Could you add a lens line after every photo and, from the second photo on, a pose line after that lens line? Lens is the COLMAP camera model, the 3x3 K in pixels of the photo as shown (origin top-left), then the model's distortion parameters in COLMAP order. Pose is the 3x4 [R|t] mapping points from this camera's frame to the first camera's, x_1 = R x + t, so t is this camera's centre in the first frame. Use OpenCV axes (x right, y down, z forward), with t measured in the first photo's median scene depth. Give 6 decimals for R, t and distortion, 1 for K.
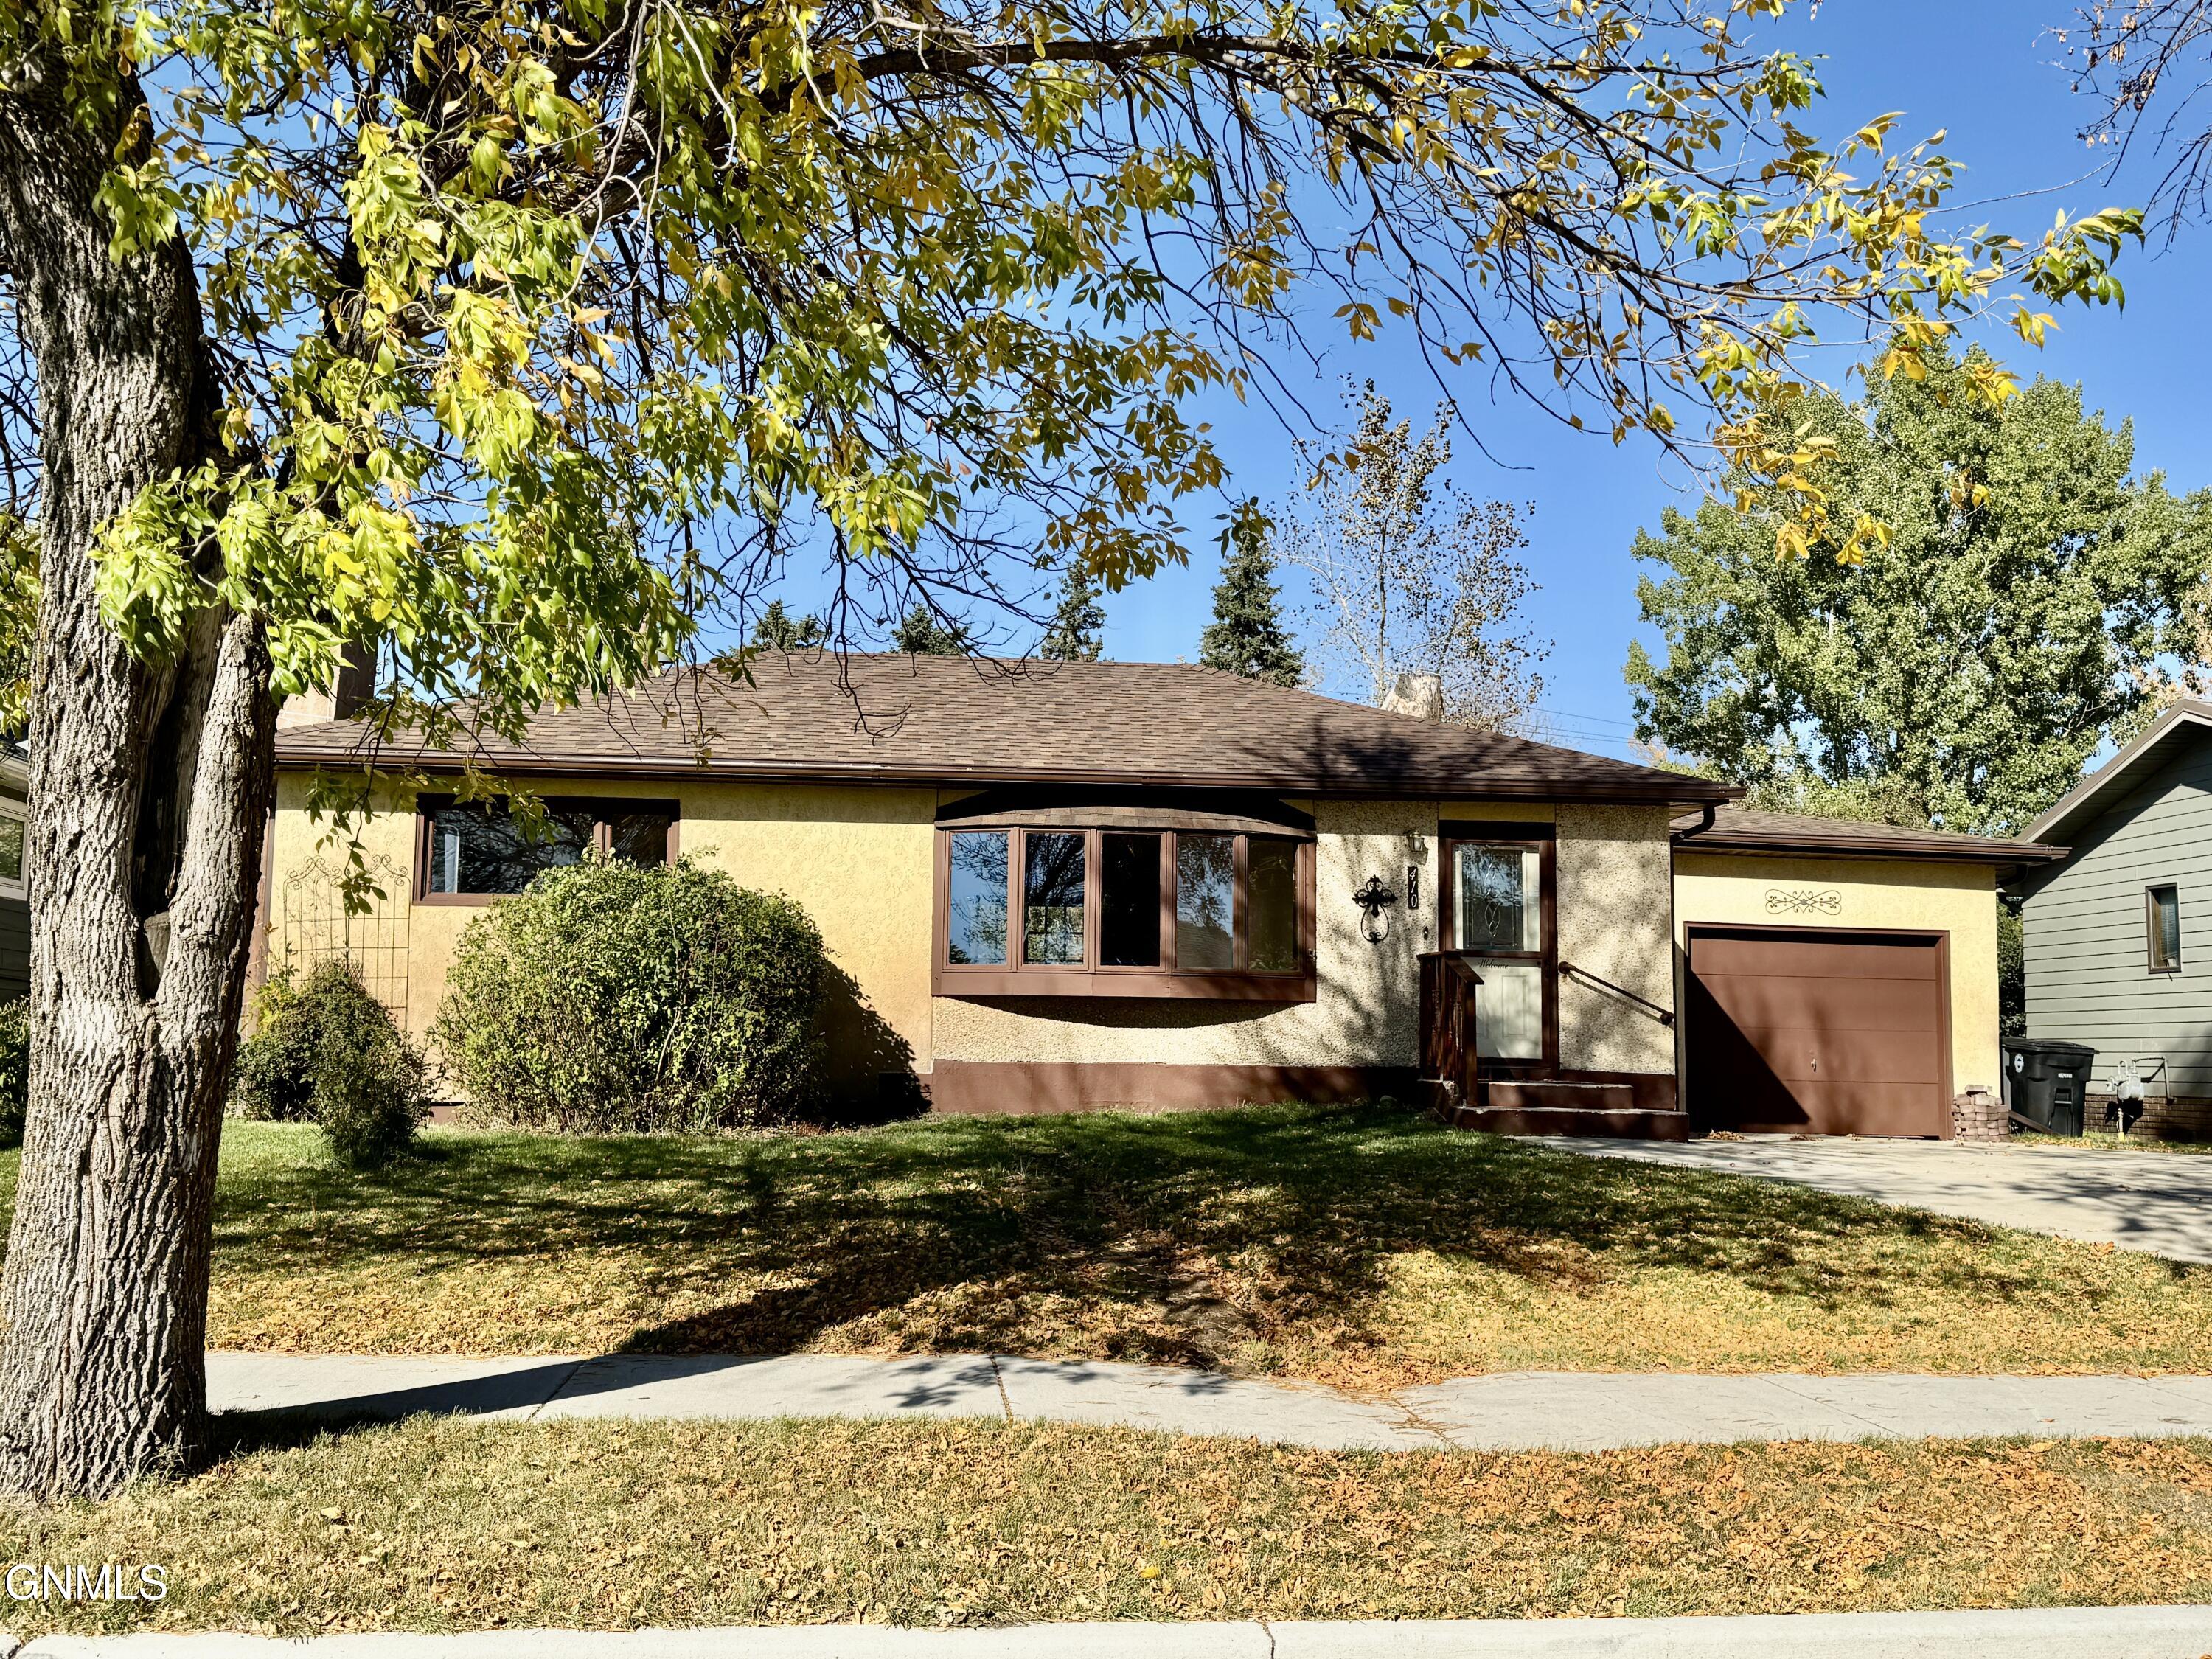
lens RADIAL K [[2119.4, 0, 1113.8], [0, 2119.4, 830.8], [0, 0, 1]] dist [0.128281, 0.000000]
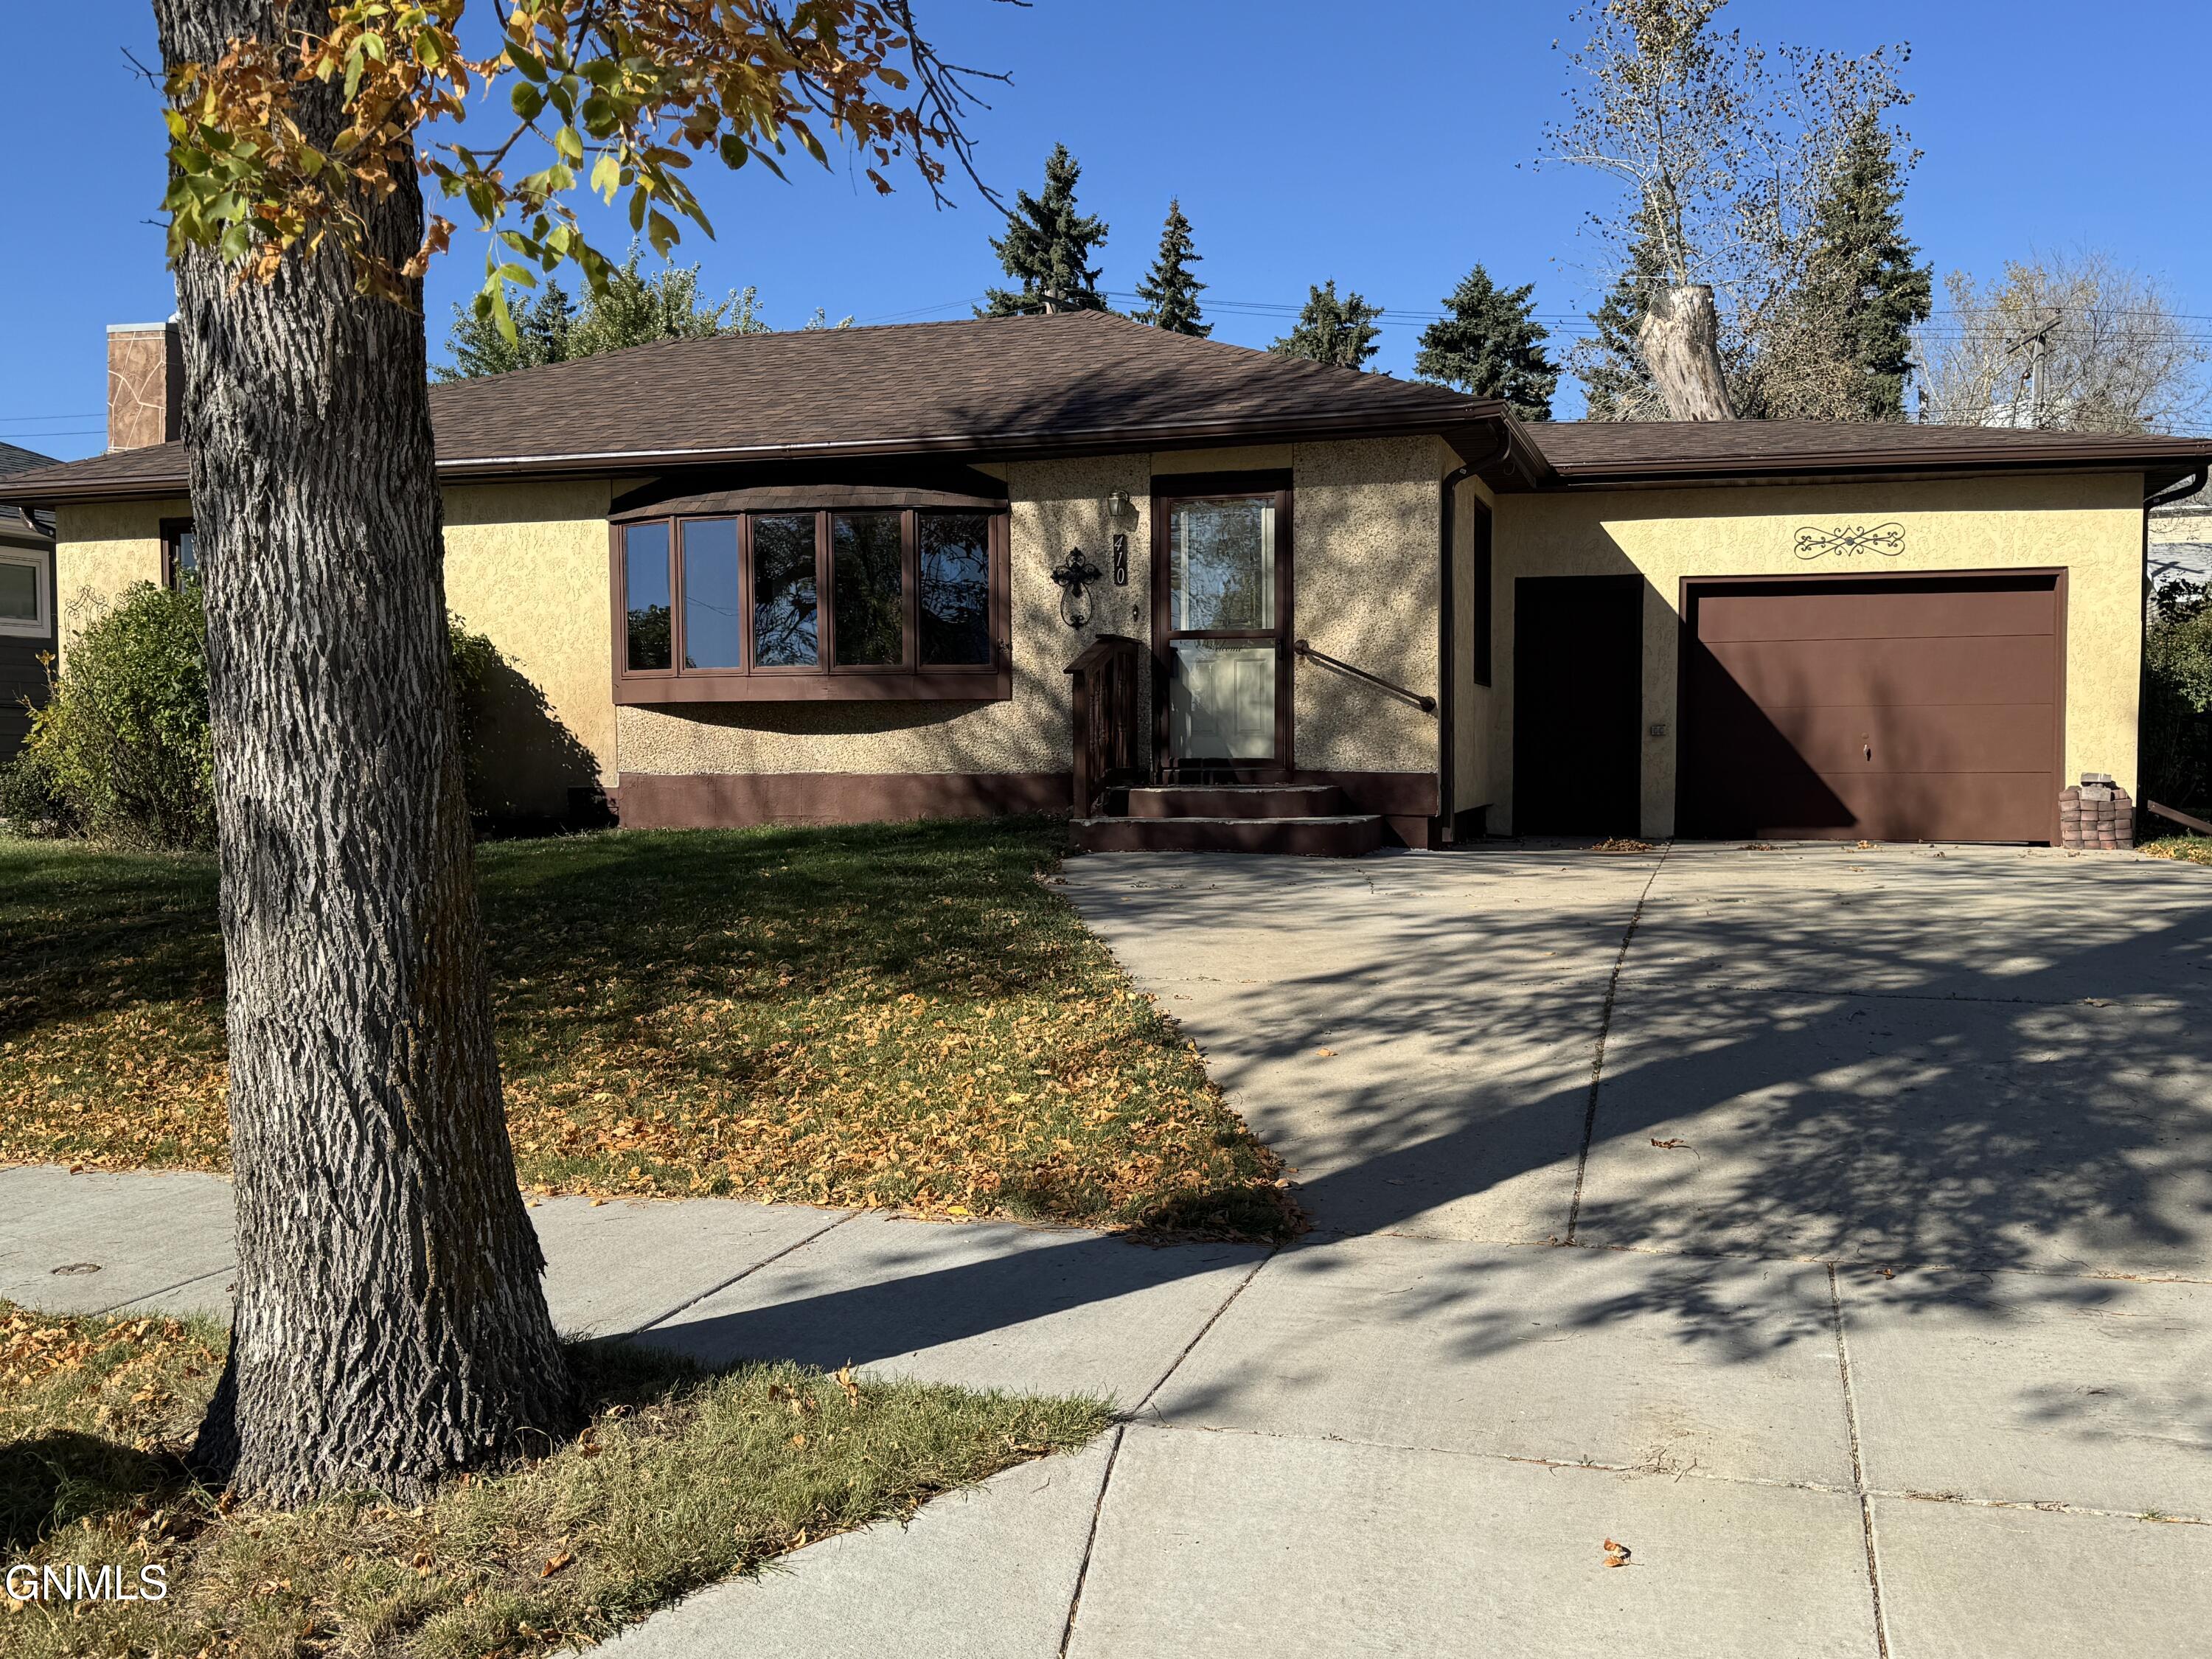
lens RADIAL K [[2119.4, 0, 1105.0], [0, 2119.4, 826.1], [0, 0, 1]] dist [0.128281, 0.000000]
pose [[0.912316, -0.005890, -0.409445, 0.478146], [0.061700, 0.990458, 0.123230, 0.027301], [0.404812, -0.137687, 0.903974, 0.224711]]
